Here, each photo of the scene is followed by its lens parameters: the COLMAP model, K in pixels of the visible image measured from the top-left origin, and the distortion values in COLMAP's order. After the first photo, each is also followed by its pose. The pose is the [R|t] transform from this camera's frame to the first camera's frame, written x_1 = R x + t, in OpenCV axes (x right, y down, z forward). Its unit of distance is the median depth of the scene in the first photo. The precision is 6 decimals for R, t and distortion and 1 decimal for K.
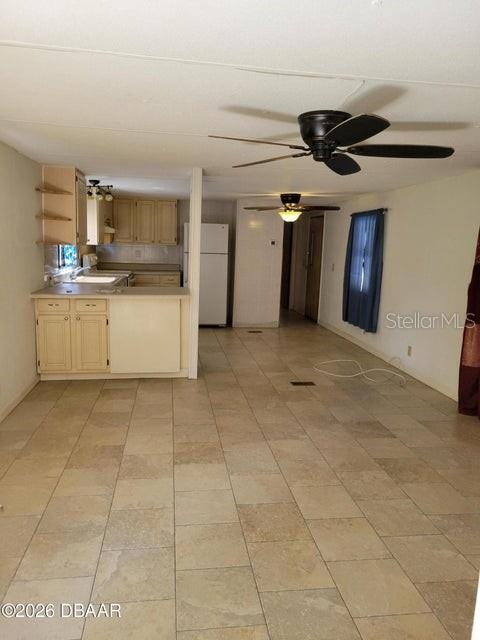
lens RADIAL K [[485.0, 0, 239.2], [0, 485.0, 315.9], [0, 0, 1]] dist [0.034865, -0.004255]
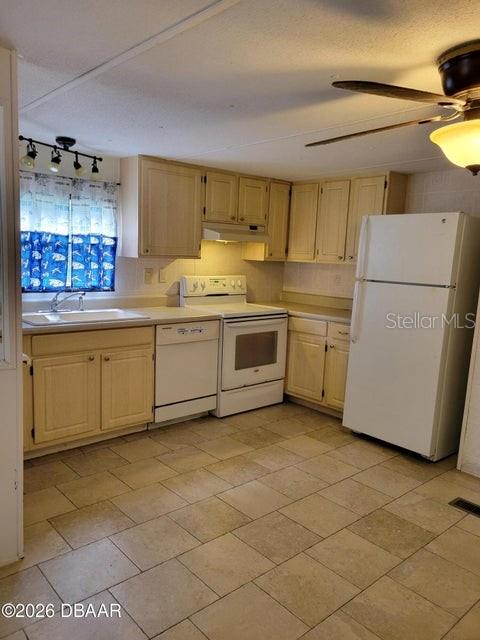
lens RADIAL K [[485.0, 0, 239.2], [0, 485.0, 315.9], [0, 0, 1]] dist [0.034865, -0.004255]
pose [[0.552459, 0.093451, -0.828285, 0.575176], [-0.145597, 0.989238, 0.014498, -0.221445], [0.820725, 0.112587, 0.560120, 1.686627]]
